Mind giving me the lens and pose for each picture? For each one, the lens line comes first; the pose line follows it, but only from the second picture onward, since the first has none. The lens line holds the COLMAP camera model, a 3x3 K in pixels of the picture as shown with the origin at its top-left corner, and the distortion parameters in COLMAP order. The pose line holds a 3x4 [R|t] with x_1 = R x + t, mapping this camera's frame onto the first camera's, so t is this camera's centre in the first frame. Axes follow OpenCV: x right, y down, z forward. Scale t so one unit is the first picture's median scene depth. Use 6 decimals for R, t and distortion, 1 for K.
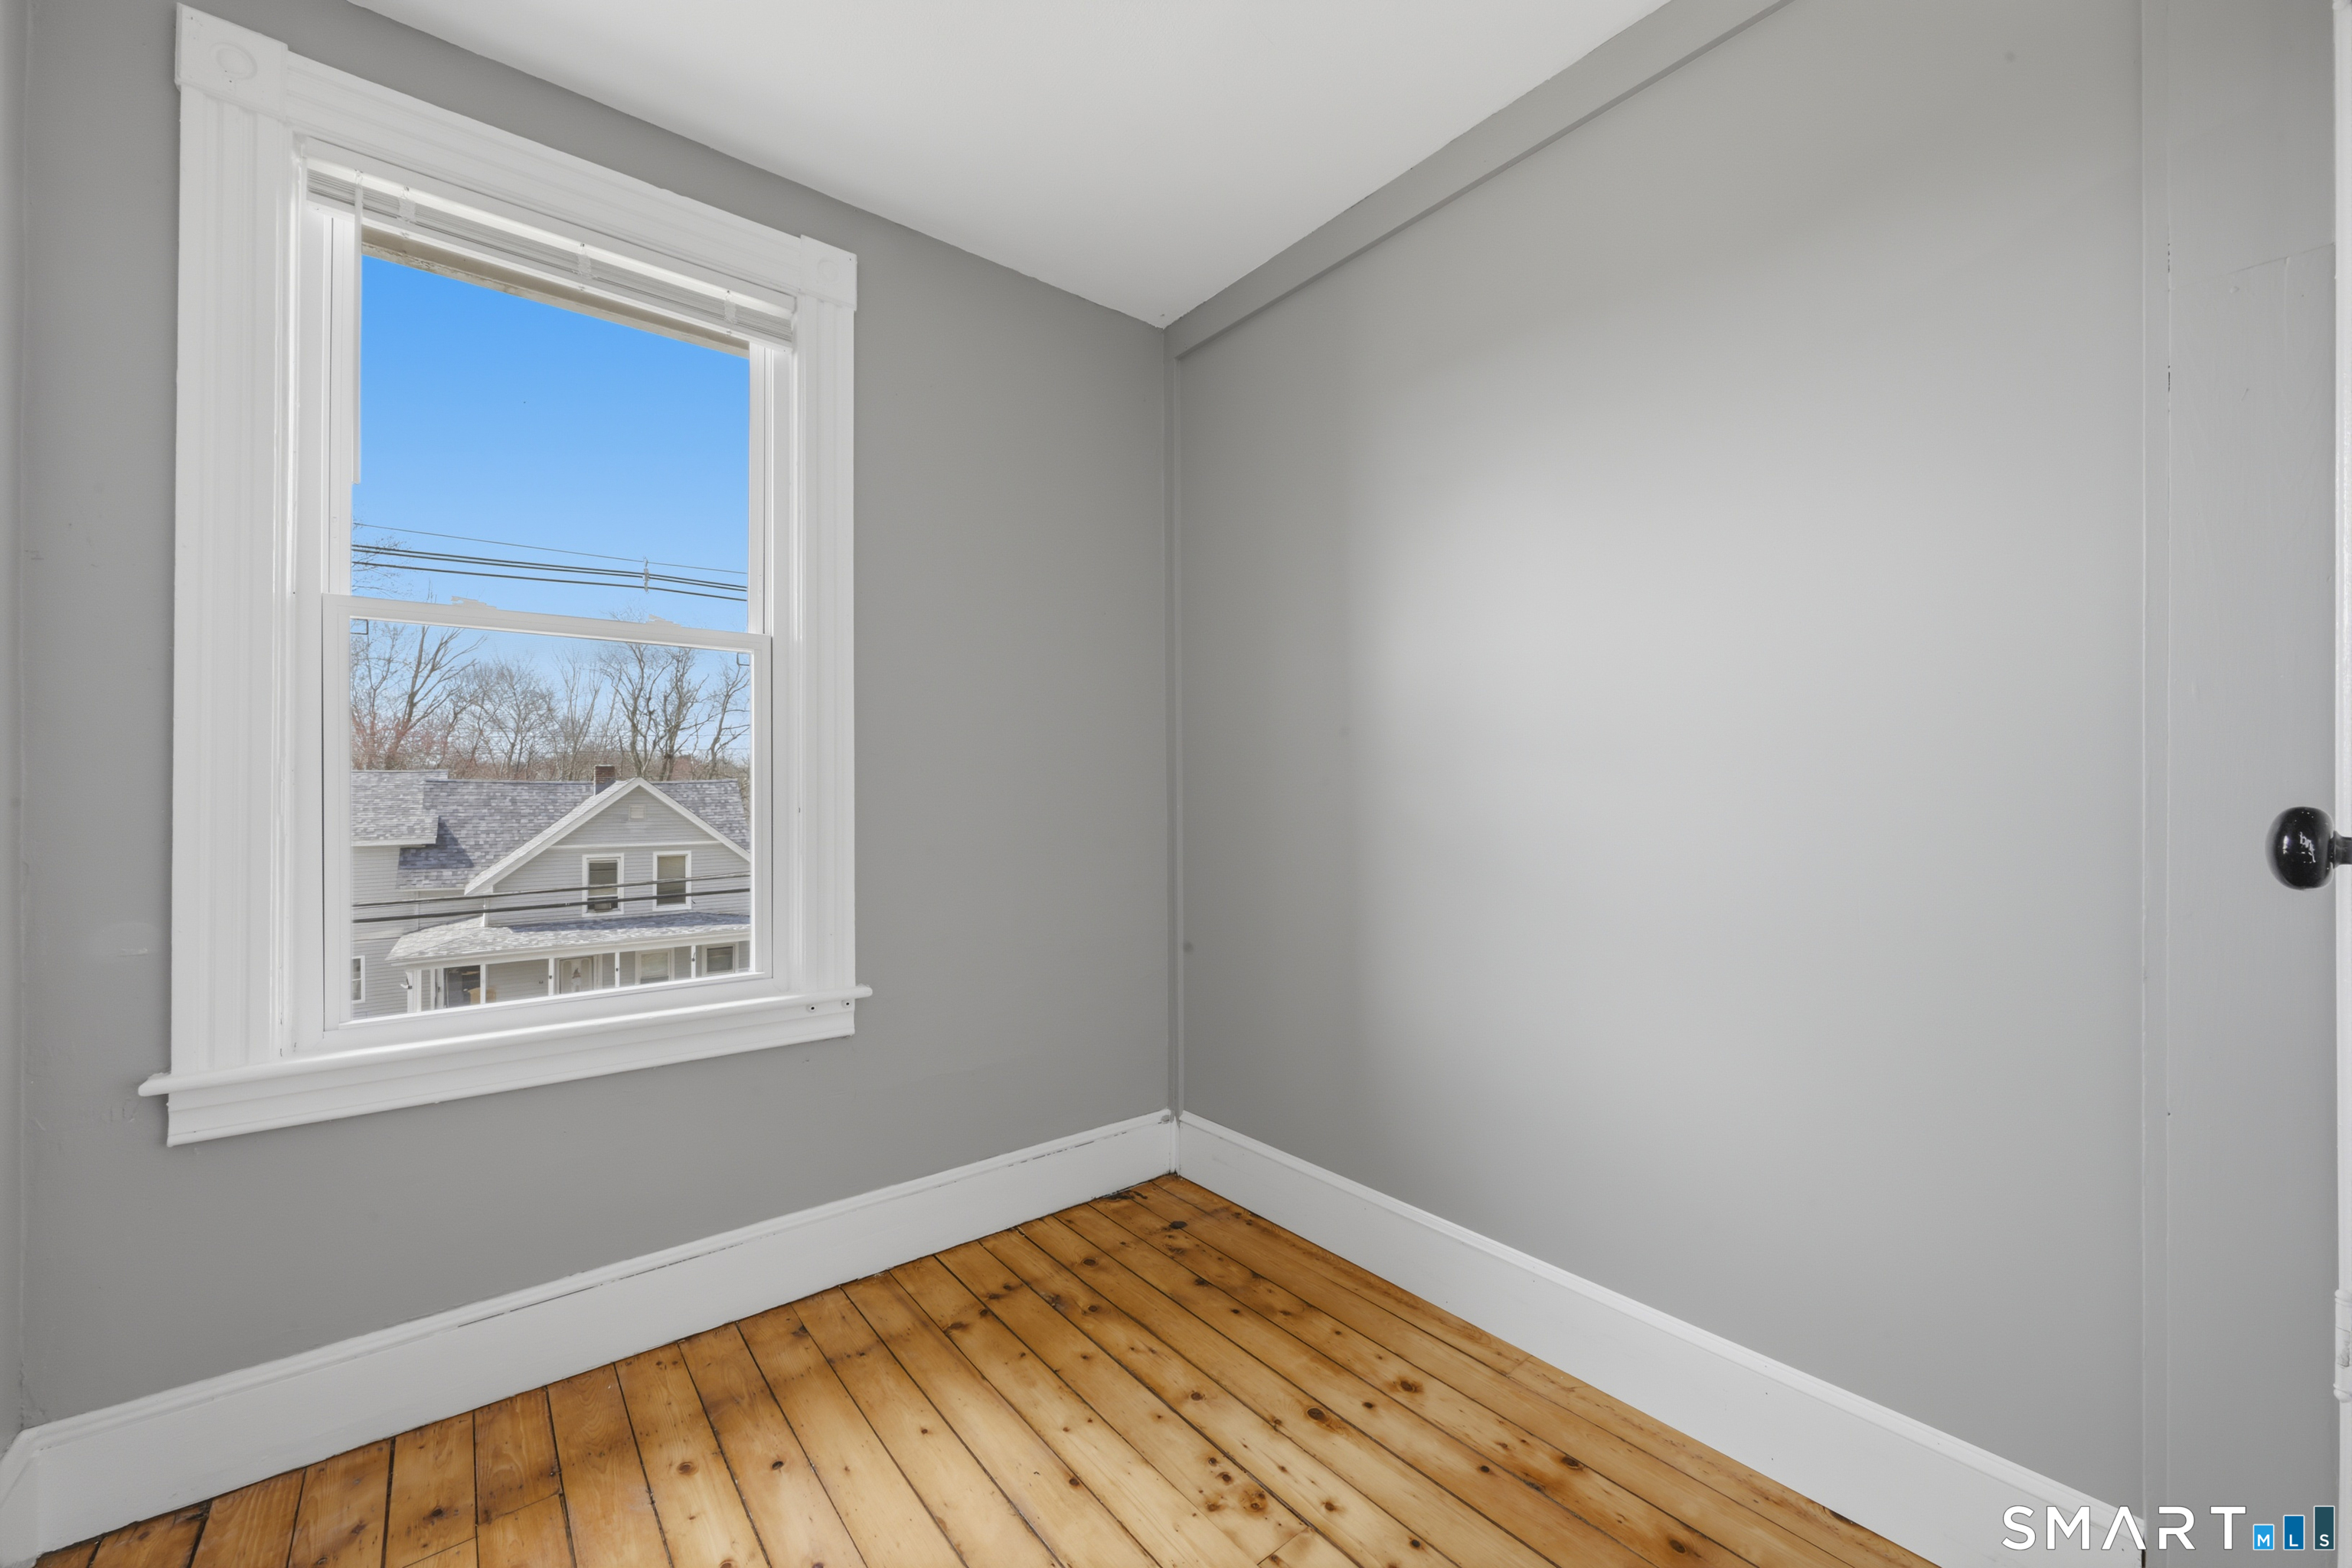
lens RADIAL K [[915.6, 0, 1176.0], [0, 915.6, 784.0], [0, 0, 1]] dist [-0.000820, -0.000127]
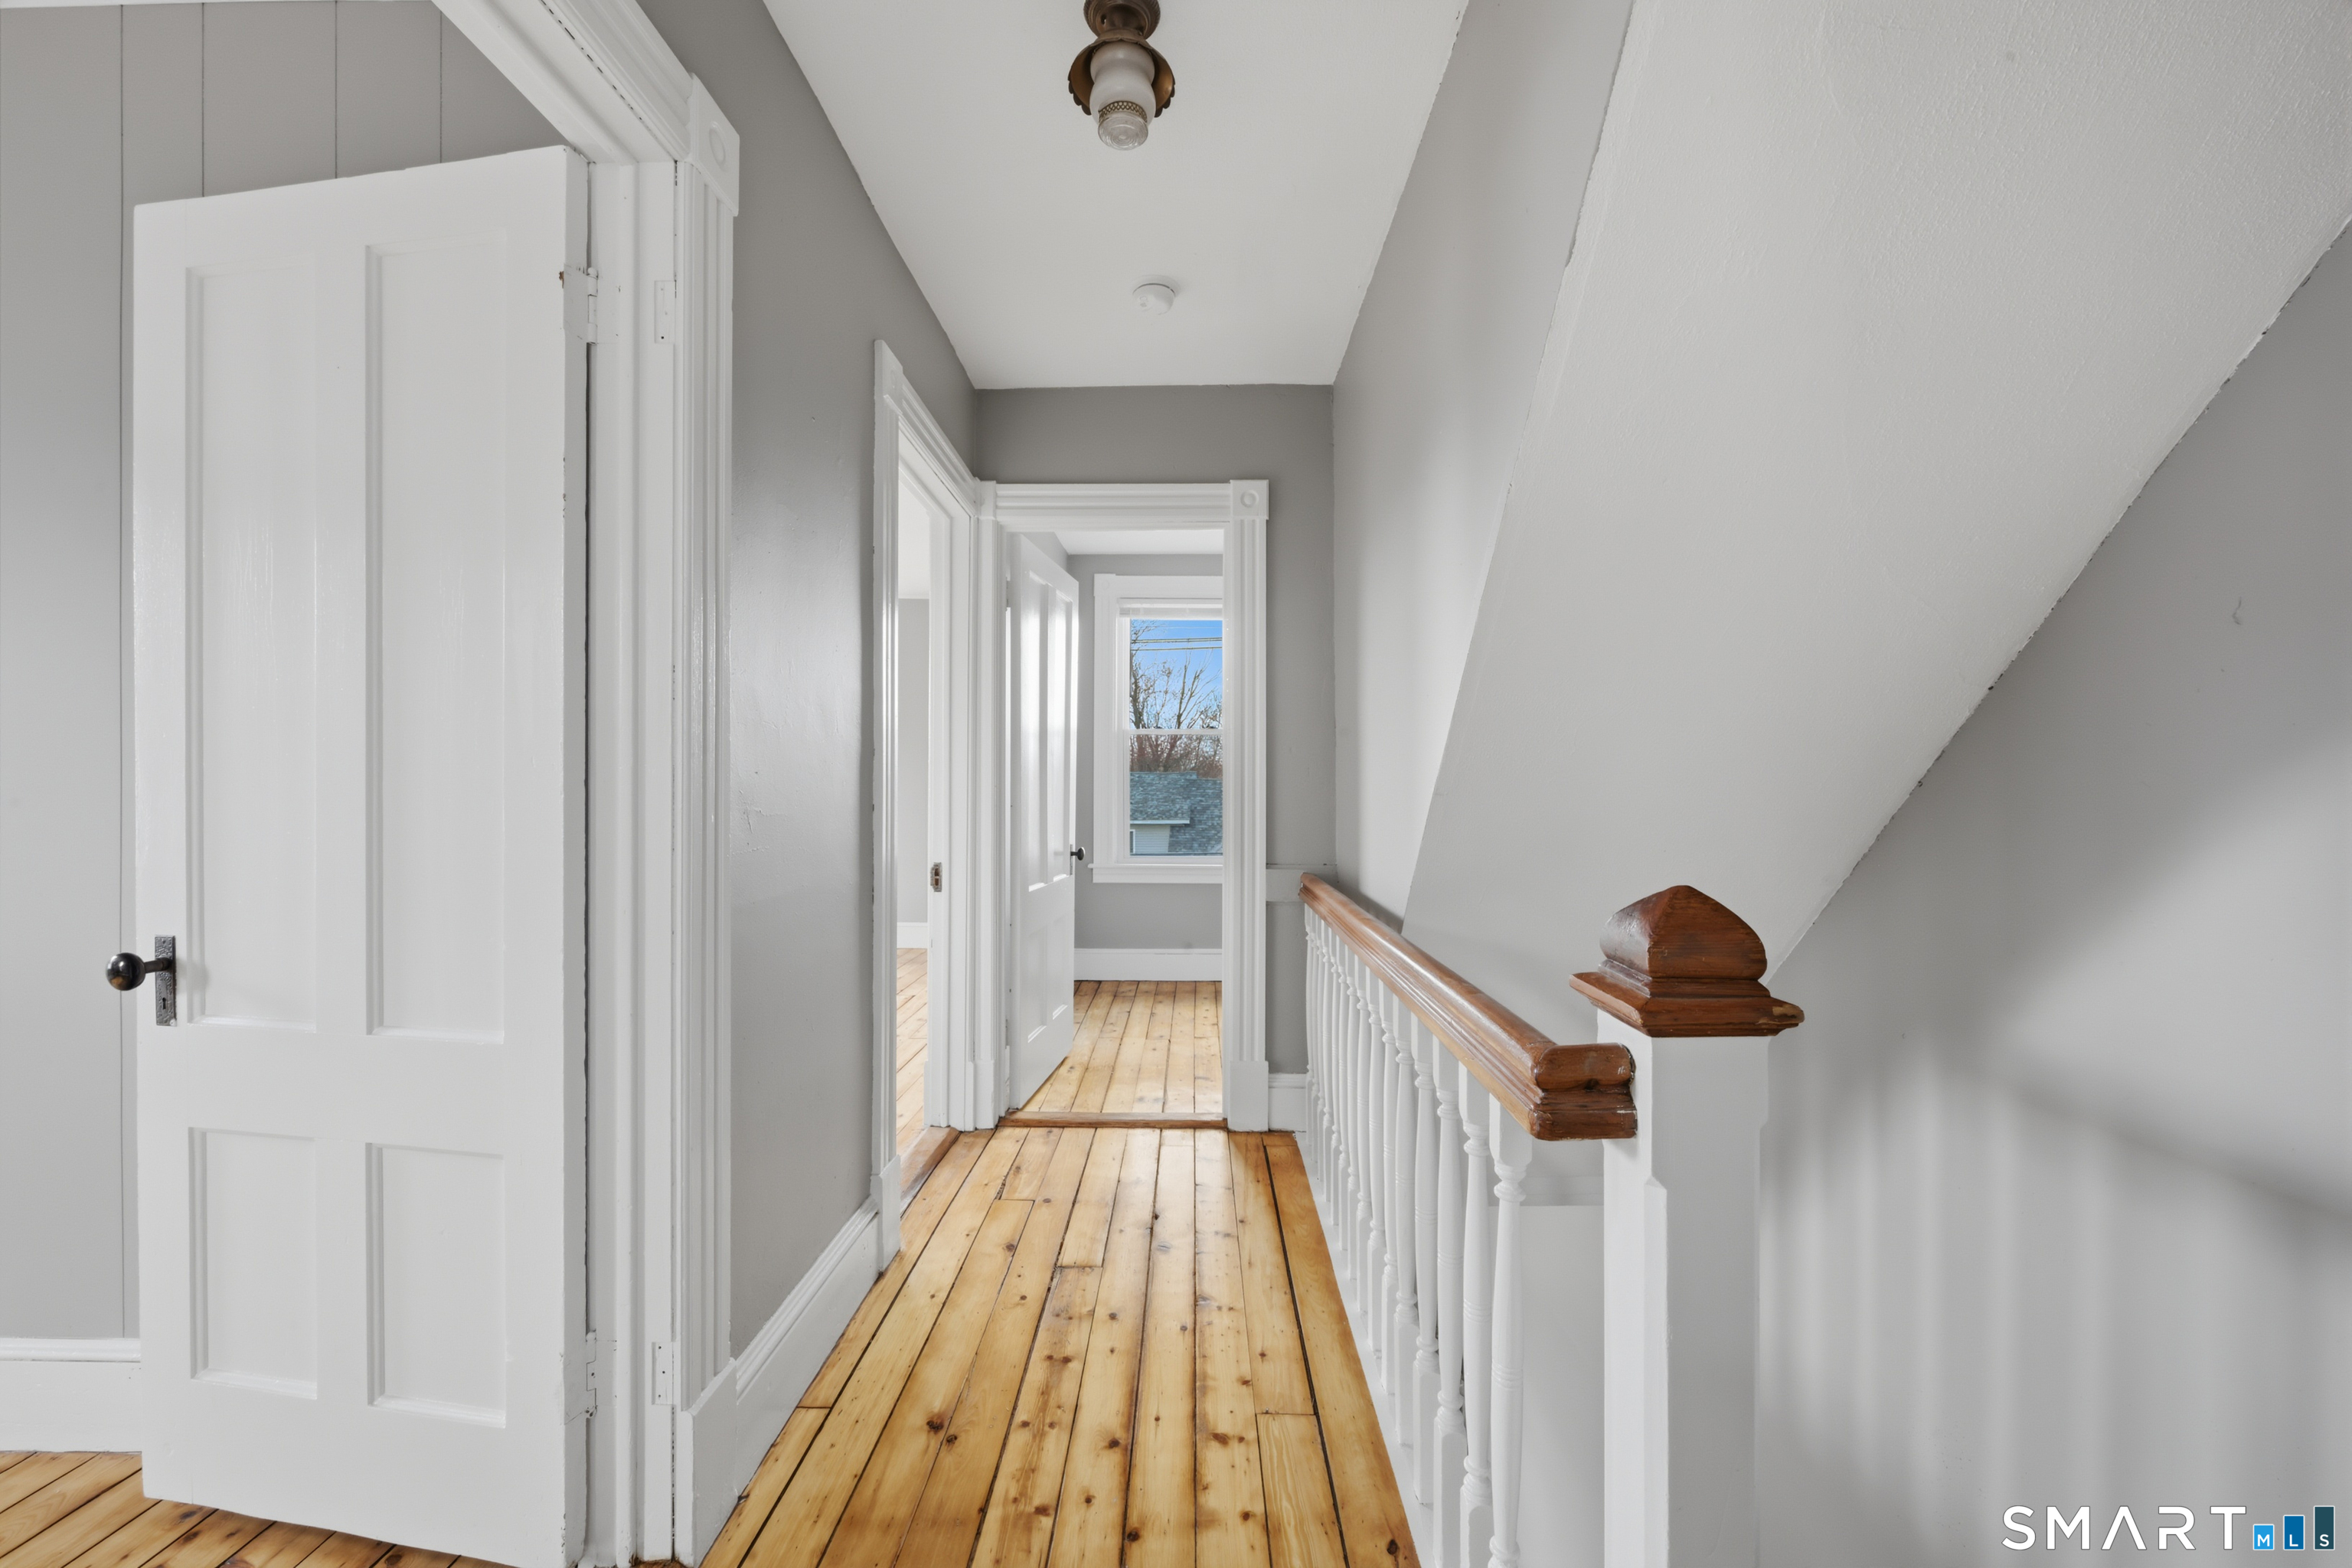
lens RADIAL K [[915.6, 0, 1176.0], [0, 915.6, 784.0], [0, 0, 1]] dist [-0.000820, -0.000127]
pose [[0.763284, -0.000983, -0.646063, 0.077662], [0.003821, 0.999988, 0.002992, -0.000414], [0.646052, -0.004752, 0.763278, -0.080837]]
